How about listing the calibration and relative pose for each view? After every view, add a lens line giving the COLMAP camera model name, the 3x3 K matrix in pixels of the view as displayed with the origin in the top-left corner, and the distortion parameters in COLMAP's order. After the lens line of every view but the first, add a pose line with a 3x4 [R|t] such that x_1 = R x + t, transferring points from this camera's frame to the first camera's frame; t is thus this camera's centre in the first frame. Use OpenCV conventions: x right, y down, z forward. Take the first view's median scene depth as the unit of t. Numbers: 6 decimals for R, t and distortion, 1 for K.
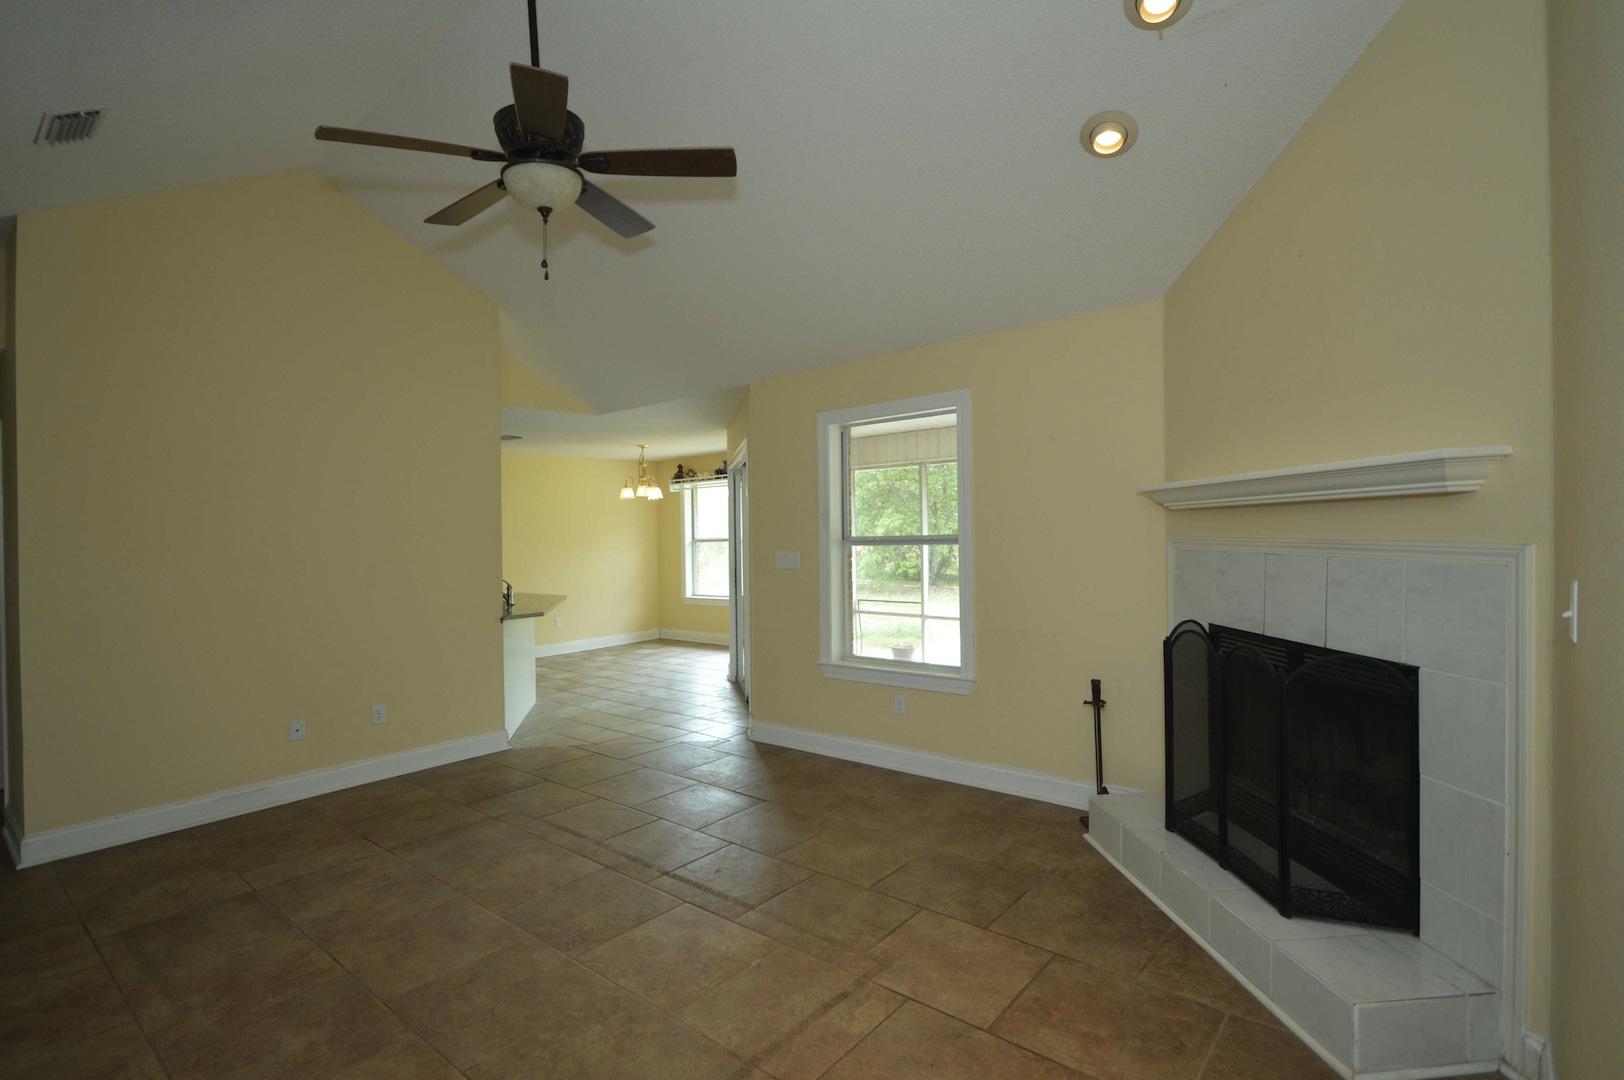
lens RADIAL K [[784.6, 0, 817.6], [0, 784.6, 541.4], [0, 0, 1]] dist [0.009449, 0.000084]
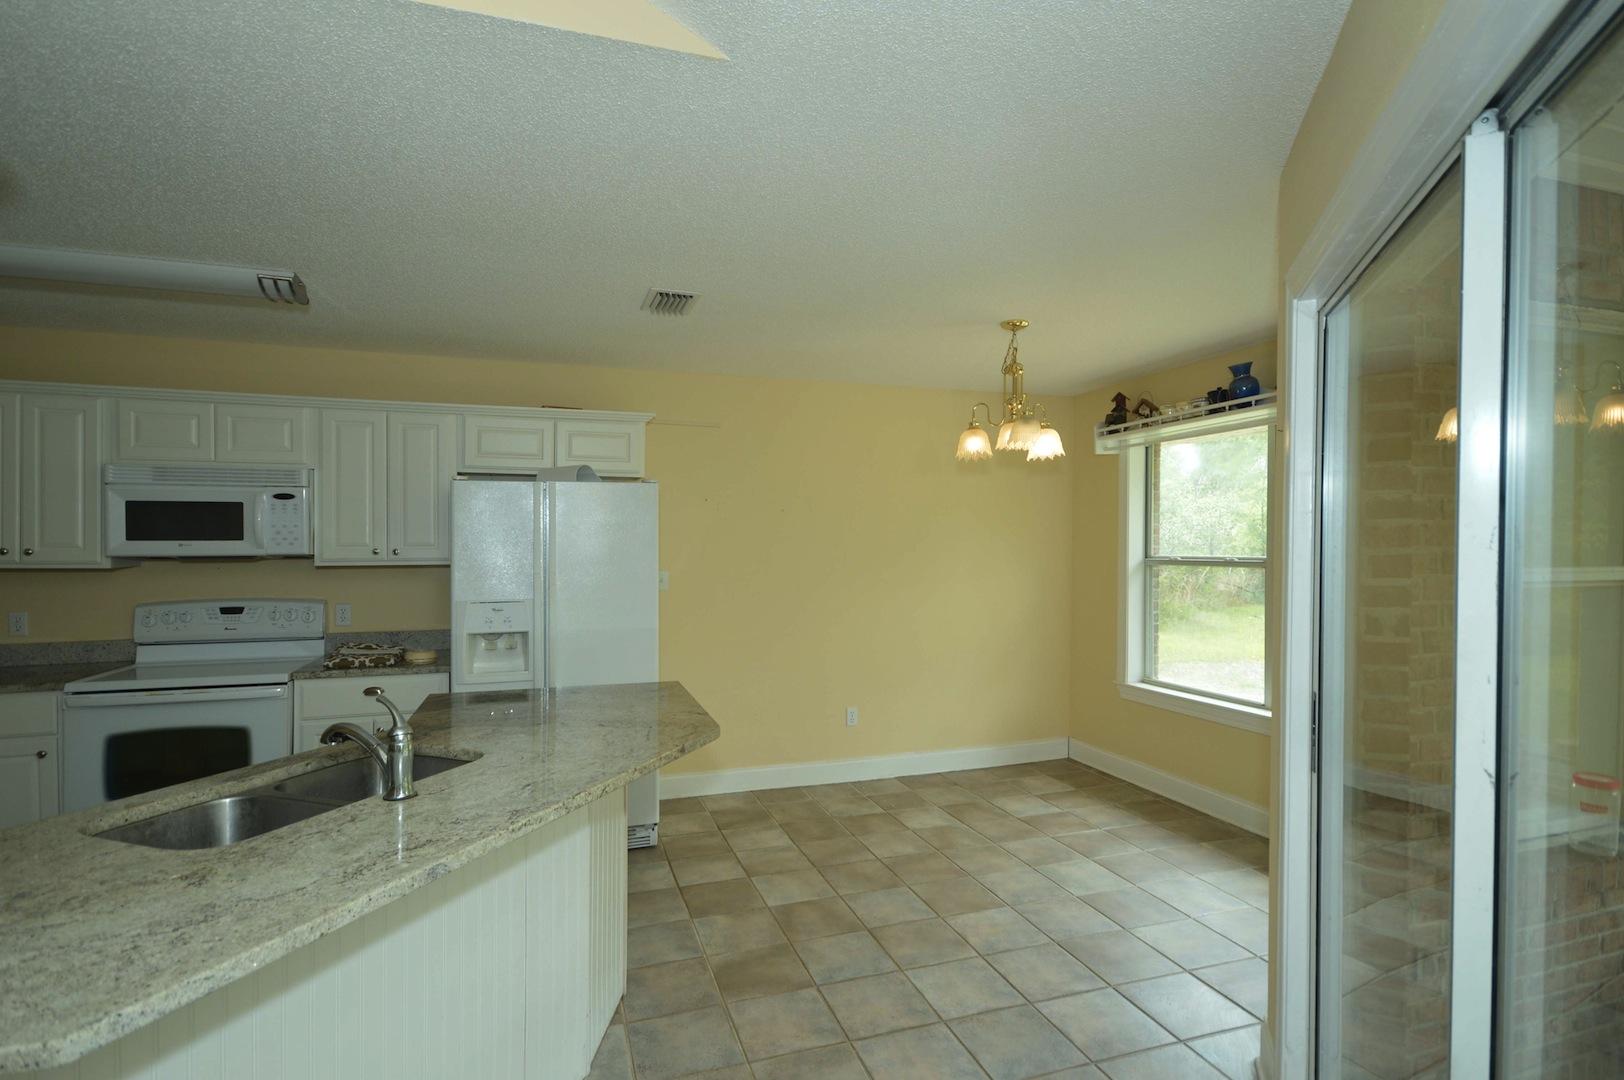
lens RADIAL K [[805.1, 0, 810.9], [0, 805.1, 547.3], [0, 0, 1]] dist [0.023758, -0.000325]
pose [[0.848818, 0.027188, -0.527986, -0.212623], [-0.025258, 0.999622, 0.010867, -0.023581], [0.528081, 0.004112, 0.849184, 1.397616]]
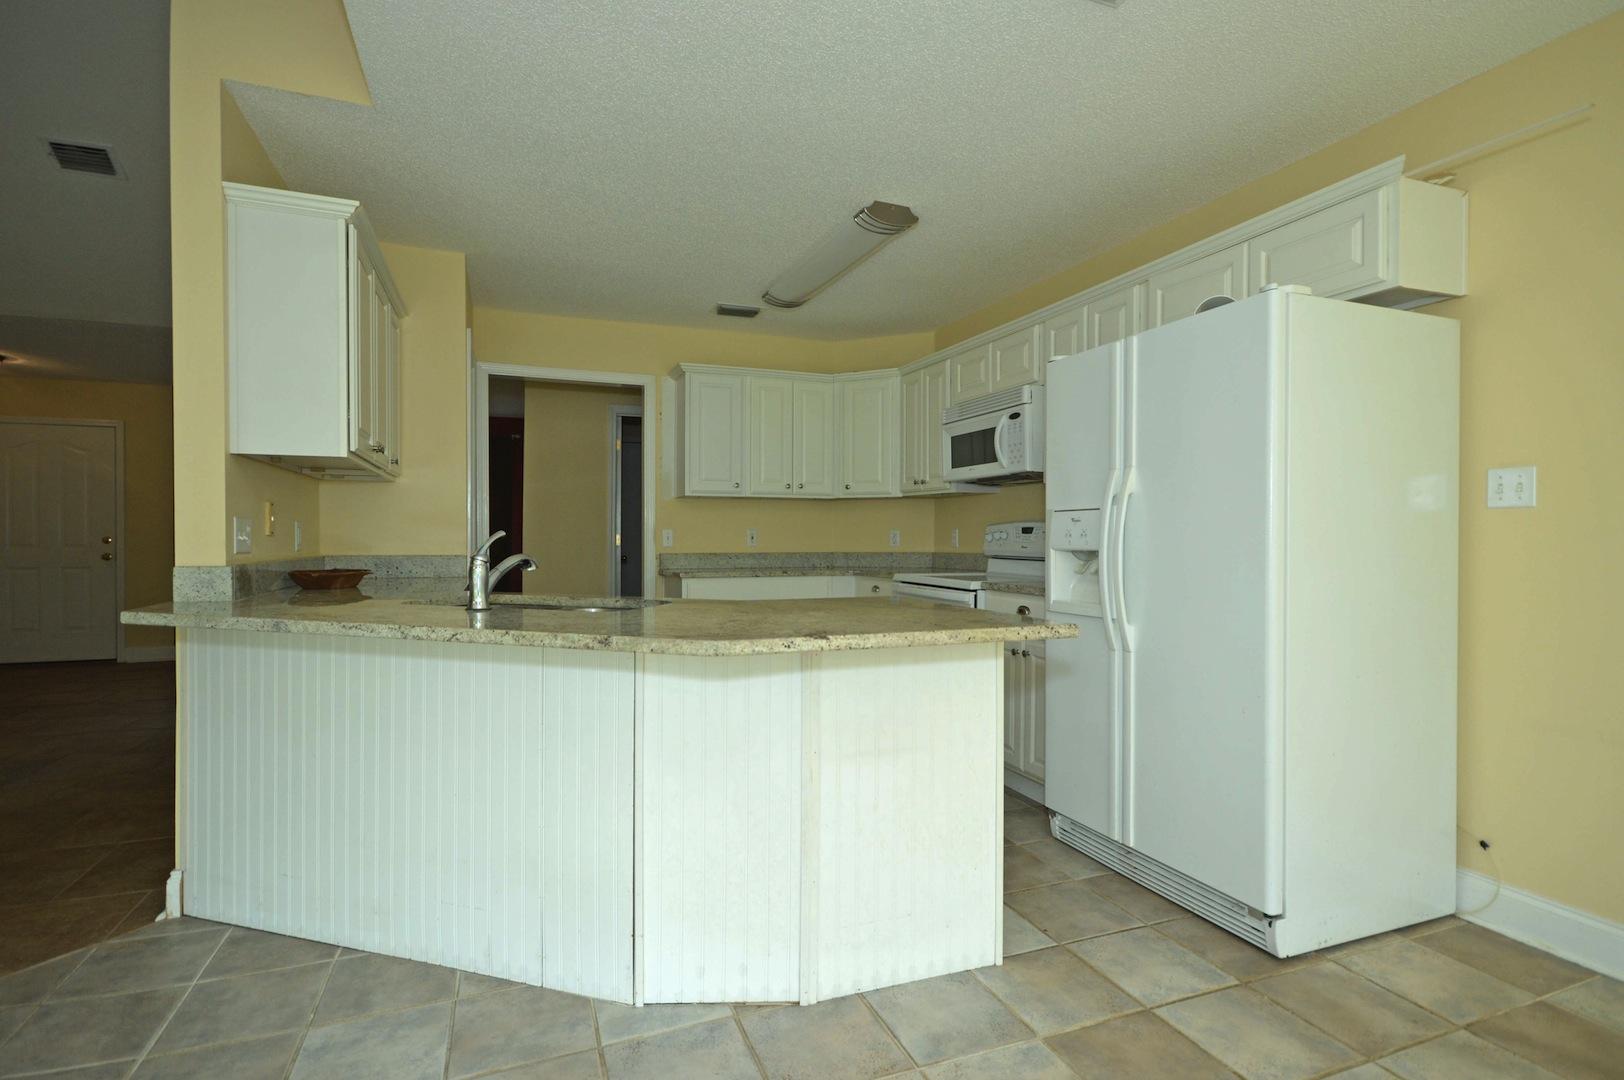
lens RADIAL K [[778.5, 0, 779.3], [0, 778.5, 537.7], [0, 0, 1]] dist [0.004969, -0.000139]
pose [[-0.488734, 0.026897, -0.872018, -0.282848], [0.002983, 0.999570, 0.029159, 0.063982], [0.872428, 0.011650, -0.488604, 2.114030]]
